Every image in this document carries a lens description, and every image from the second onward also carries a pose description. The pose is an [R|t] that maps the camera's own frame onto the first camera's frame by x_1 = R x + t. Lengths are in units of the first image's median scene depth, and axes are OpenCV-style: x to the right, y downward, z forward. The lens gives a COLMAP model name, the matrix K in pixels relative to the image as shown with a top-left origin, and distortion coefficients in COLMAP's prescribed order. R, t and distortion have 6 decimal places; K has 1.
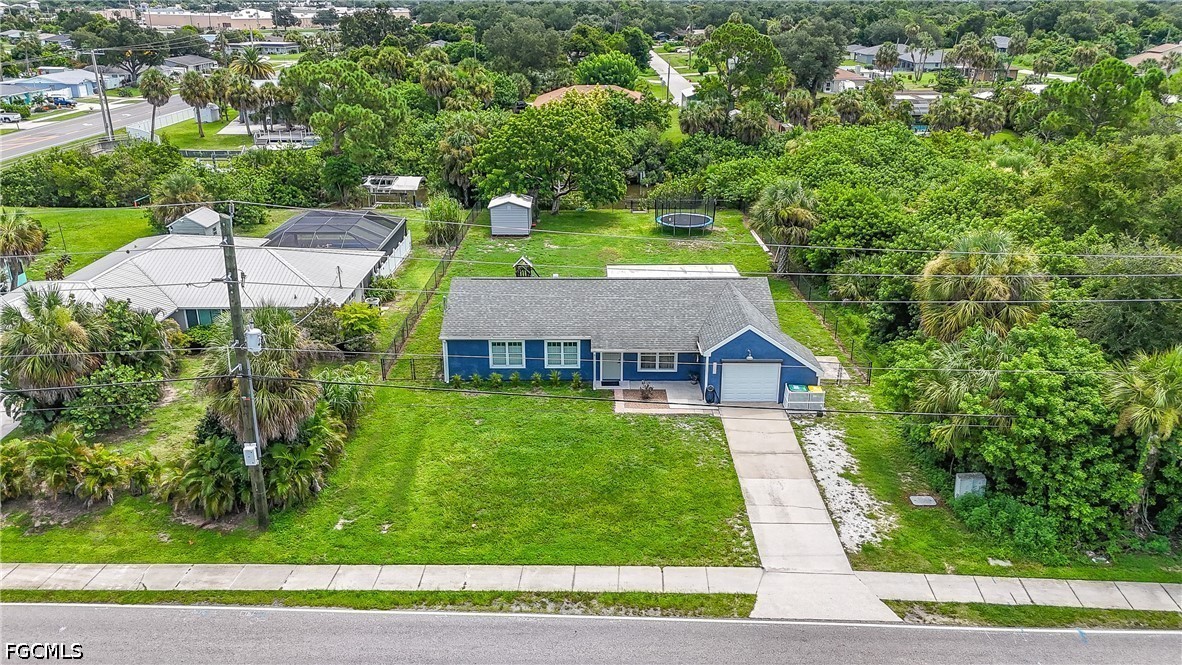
lens RADIAL K [[885.0, 0, 591.0], [0, 885.0, 332.5], [0, 0, 1]] dist [0.034507, -0.006118]
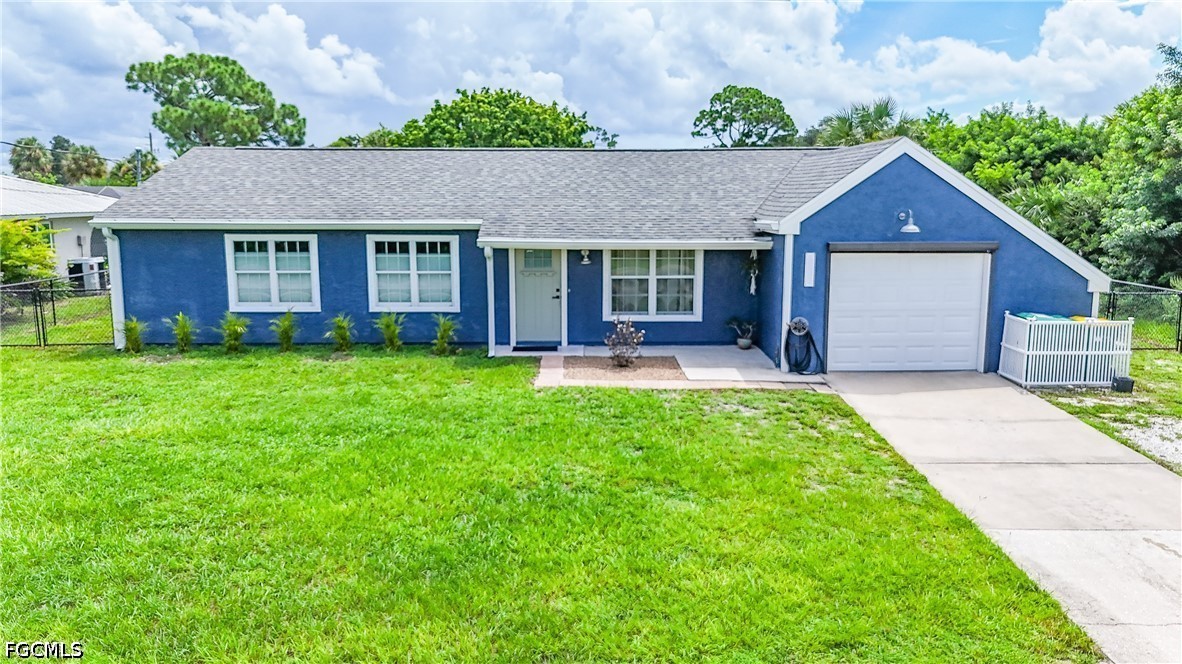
lens RADIAL K [[897.4, 0, 591.0], [0, 897.4, 332.0], [0, 0, 1]] dist [0.020517, -0.001017]
pose [[0.999968, -0.001709, 0.007786, 0.033556], [0.003262, 0.978959, -0.204030, 0.100742], [-0.007273, 0.204049, 0.978934, 0.460638]]
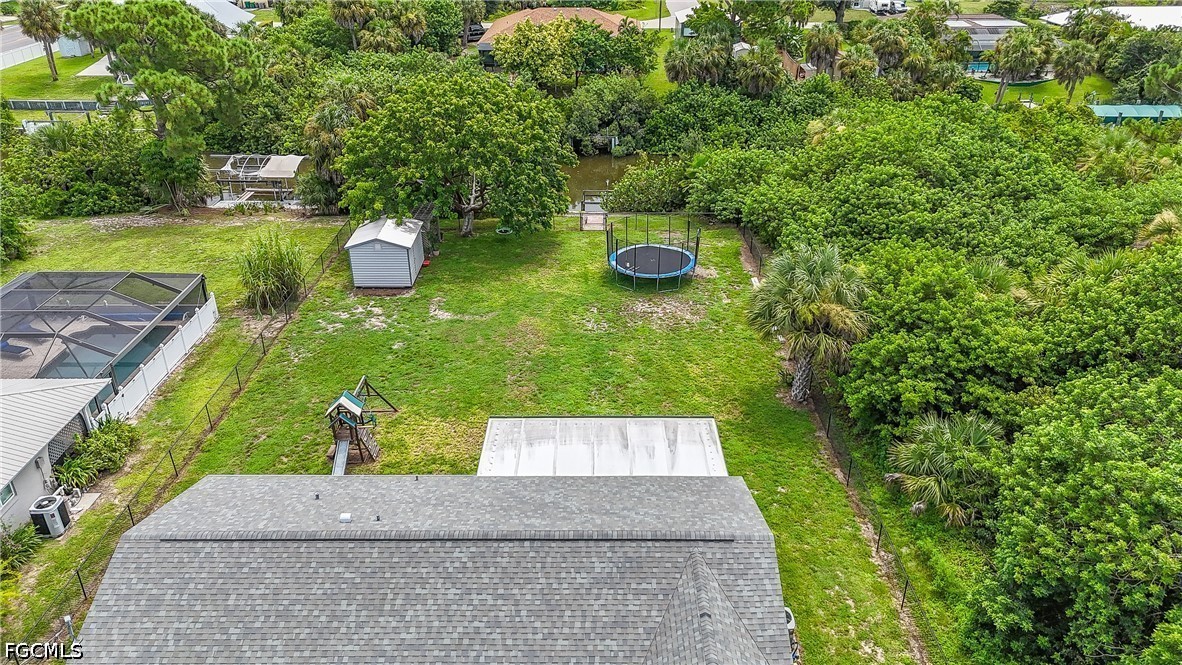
lens RADIAL K [[897.4, 0, 591.0], [0, 897.4, 332.5], [0, 0, 1]] dist [0.020517, -0.001017]
pose [[0.999974, 0.001760, -0.007033, 0.083458], [-0.001019, 0.994579, 0.103982, -0.182243], [0.007178, -0.103972, 0.994554, 0.424461]]
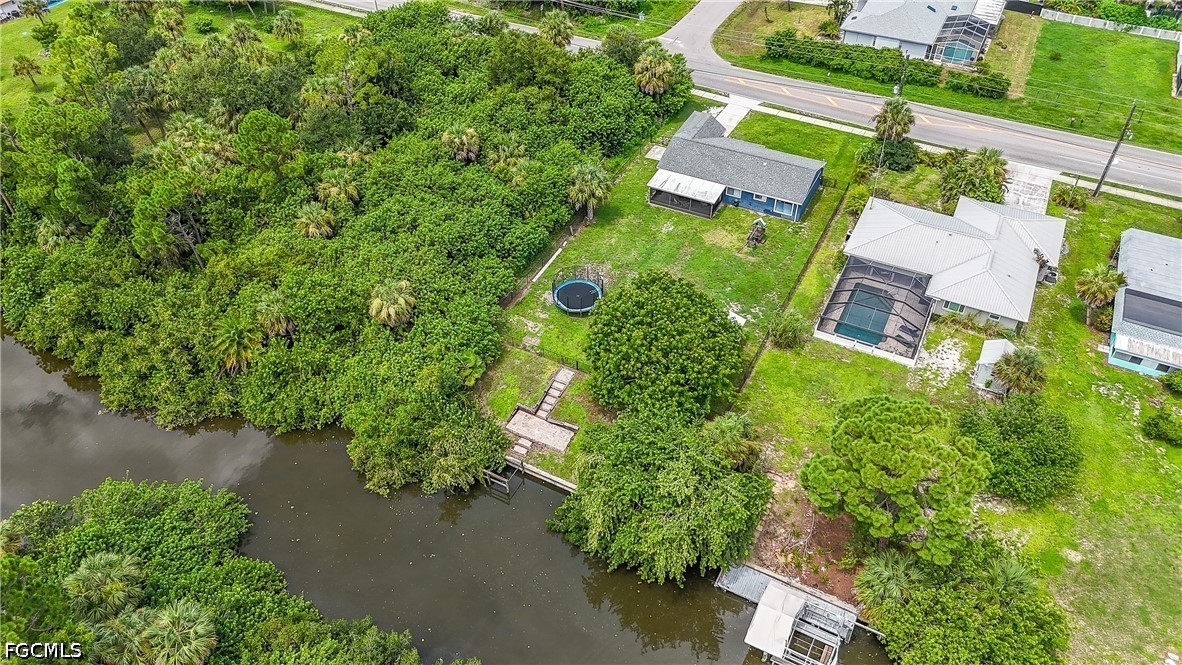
lens RADIAL K [[885.0, 0, 591.0], [0, 885.0, 332.5], [0, 0, 1]] dist [0.034507, -0.006118]
pose [[-0.892867, -0.295872, 0.339481, -0.428067], [0.161095, 0.494118, 0.854339, -1.459542], [-0.420519, 0.817500, -0.393519, 1.997588]]
